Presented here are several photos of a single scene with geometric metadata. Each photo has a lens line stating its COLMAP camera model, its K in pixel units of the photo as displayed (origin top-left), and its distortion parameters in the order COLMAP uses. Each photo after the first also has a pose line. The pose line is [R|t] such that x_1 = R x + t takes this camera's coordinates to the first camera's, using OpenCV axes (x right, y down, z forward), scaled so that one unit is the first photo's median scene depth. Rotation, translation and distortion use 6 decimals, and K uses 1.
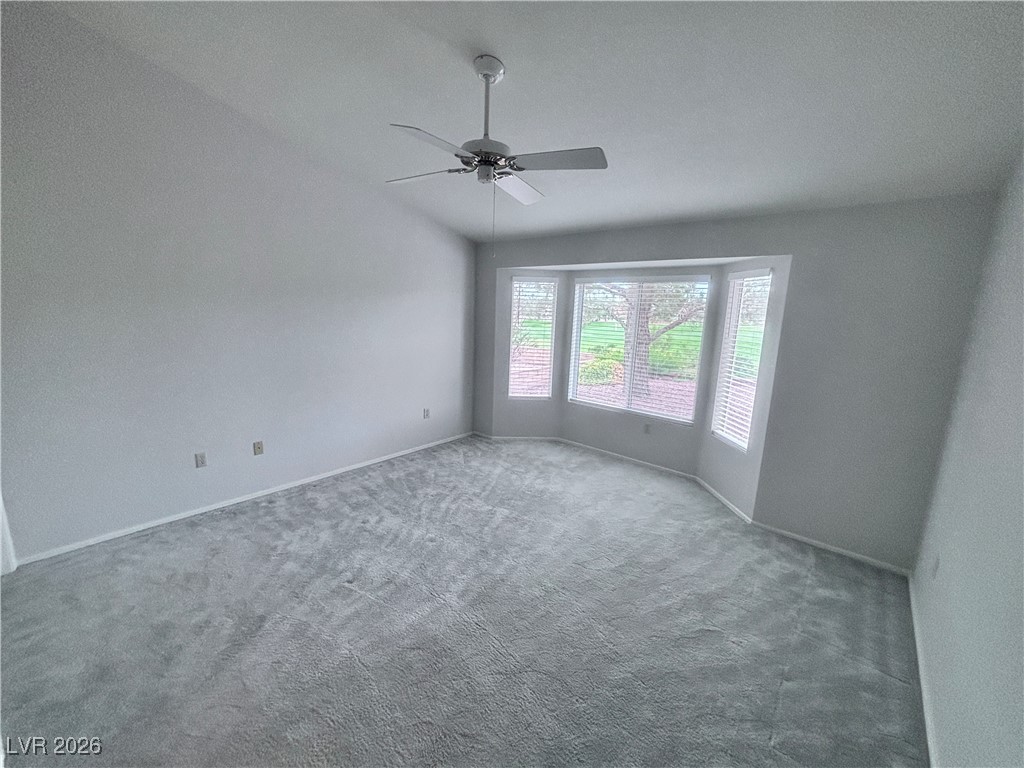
lens RADIAL K [[408.0, 0, 512.0], [0, 408.0, 384.0], [0, 0, 1]] dist [0.006314, -0.003858]
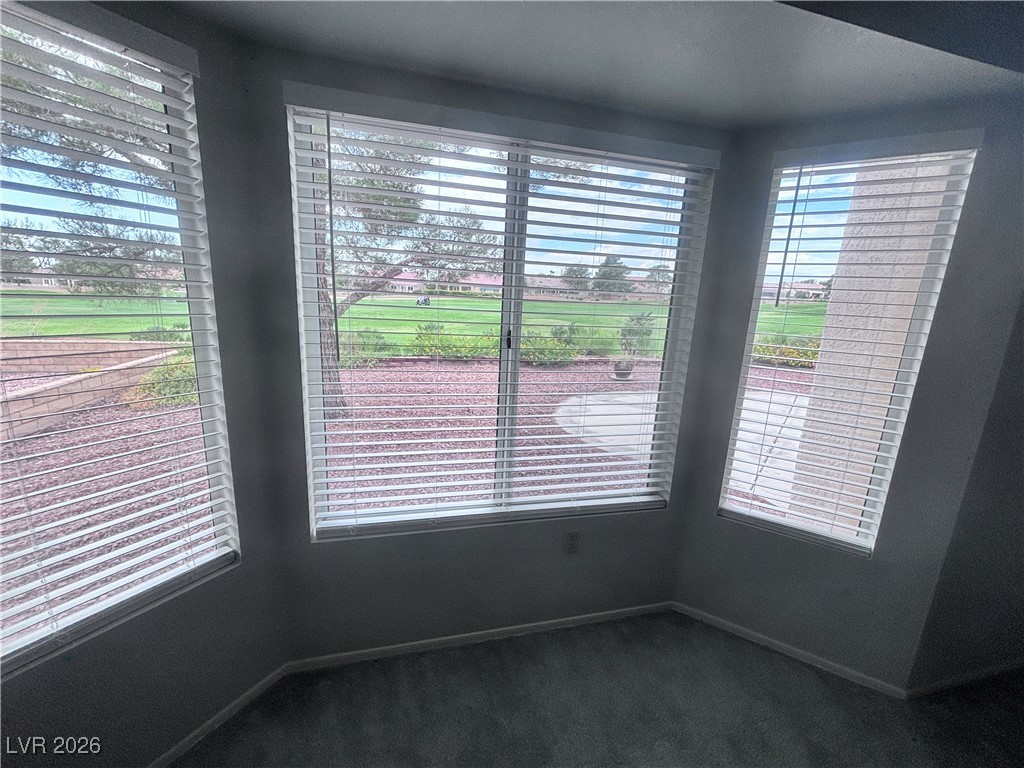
lens RADIAL K [[408.0, 0, 512.0], [0, 408.0, 384.0], [0, 0, 1]] dist [0.006314, -0.003858]
pose [[0.568399, -0.177466, 0.803386, 0.003536], [0.121126, 0.983870, 0.131637, -0.107601], [-0.813788, 0.022489, 0.580727, 0.849001]]
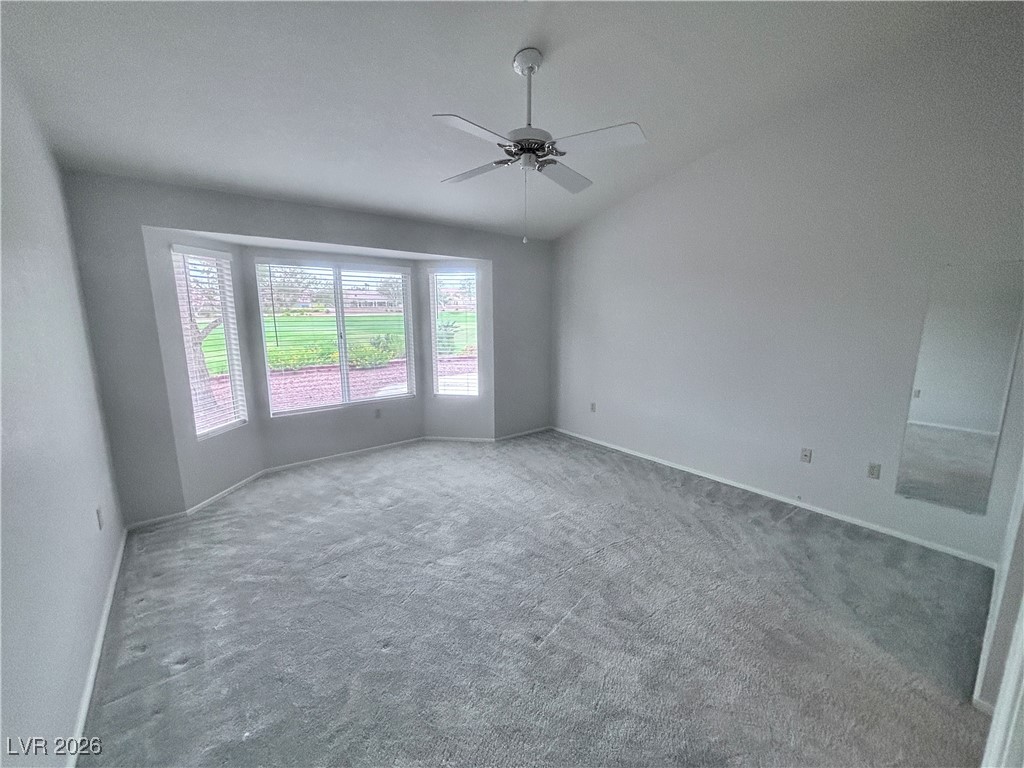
lens RADIAL K [[408.0, 0, 512.0], [0, 408.0, 384.0], [0, 0, 1]] dist [0.006314, -0.003858]
pose [[0.180330, -0.204311, 0.962153, -0.610325], [0.187579, 0.967380, 0.170264, -0.077064], [-0.965554, 0.149776, 0.212772, 0.462816]]
